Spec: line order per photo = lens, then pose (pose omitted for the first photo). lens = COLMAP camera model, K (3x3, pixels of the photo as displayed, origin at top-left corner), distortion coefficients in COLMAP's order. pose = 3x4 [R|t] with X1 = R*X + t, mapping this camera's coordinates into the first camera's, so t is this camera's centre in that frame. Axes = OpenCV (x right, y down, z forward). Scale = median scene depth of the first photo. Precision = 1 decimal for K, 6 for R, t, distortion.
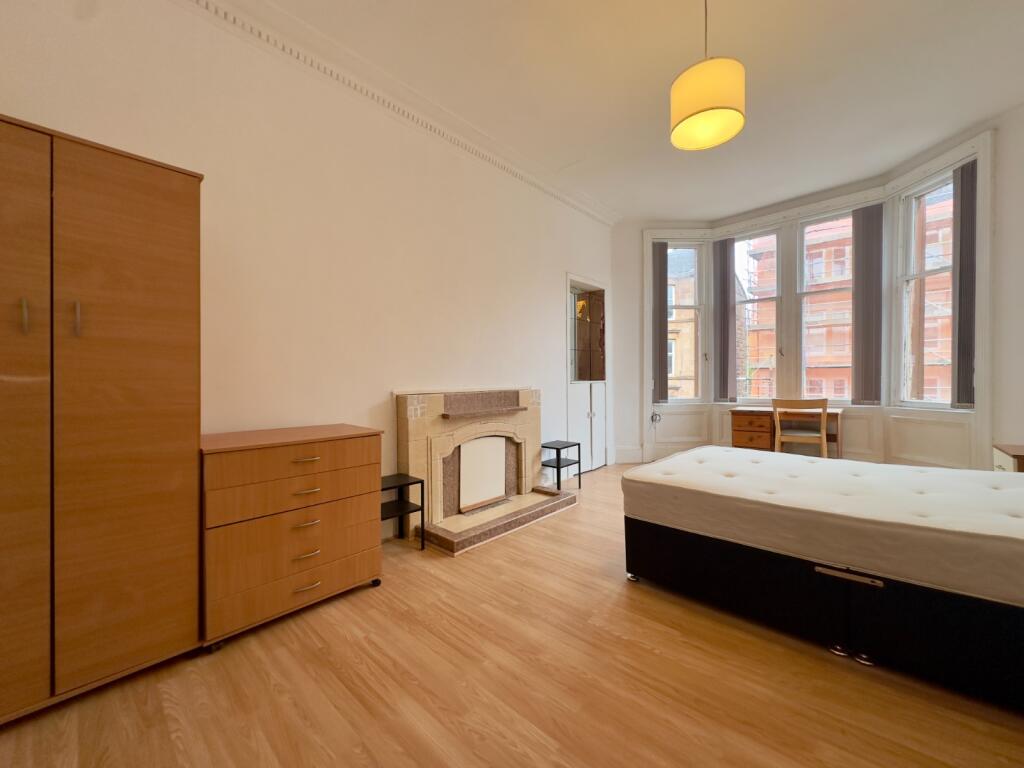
lens RADIAL K [[407.8, 0, 513.6], [0, 407.8, 380.9], [0, 0, 1]] dist [-0.001868, 0.001043]
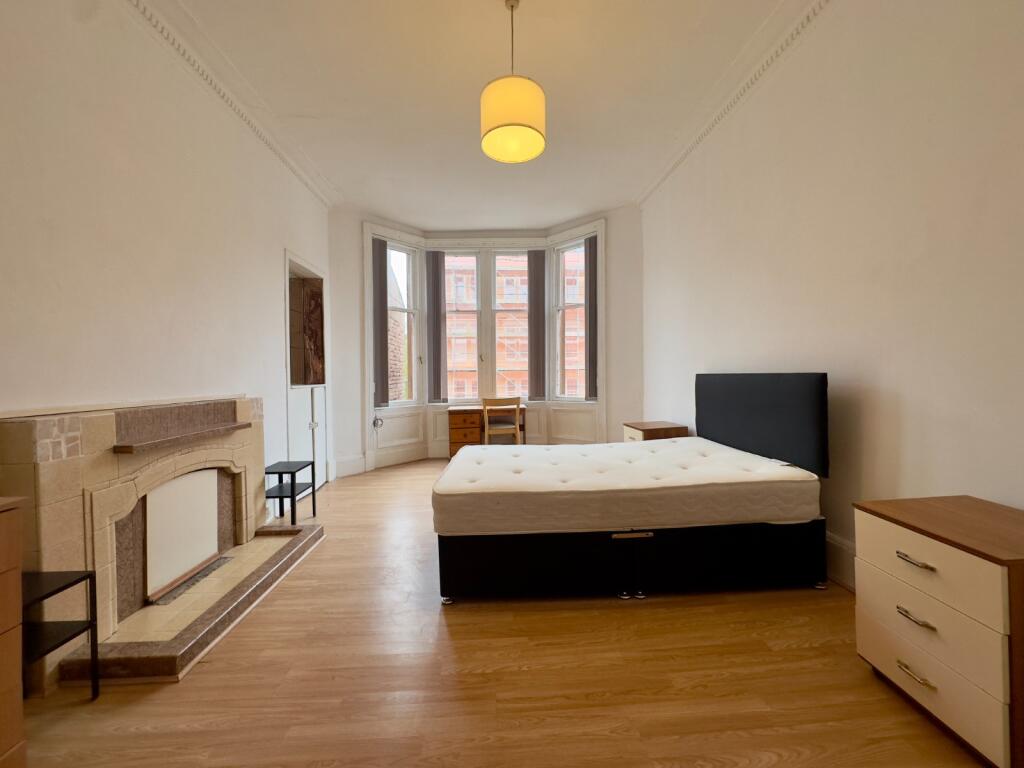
lens RADIAL K [[407.8, 0, 514.4], [0, 407.8, 382.1], [0, 0, 1]] dist [-0.001868, 0.001043]
pose [[0.701683, -0.007925, 0.712445, -0.177049], [0.008623, 0.999959, 0.002630, -0.006628], [-0.712437, 0.004298, 0.701723, 0.175136]]
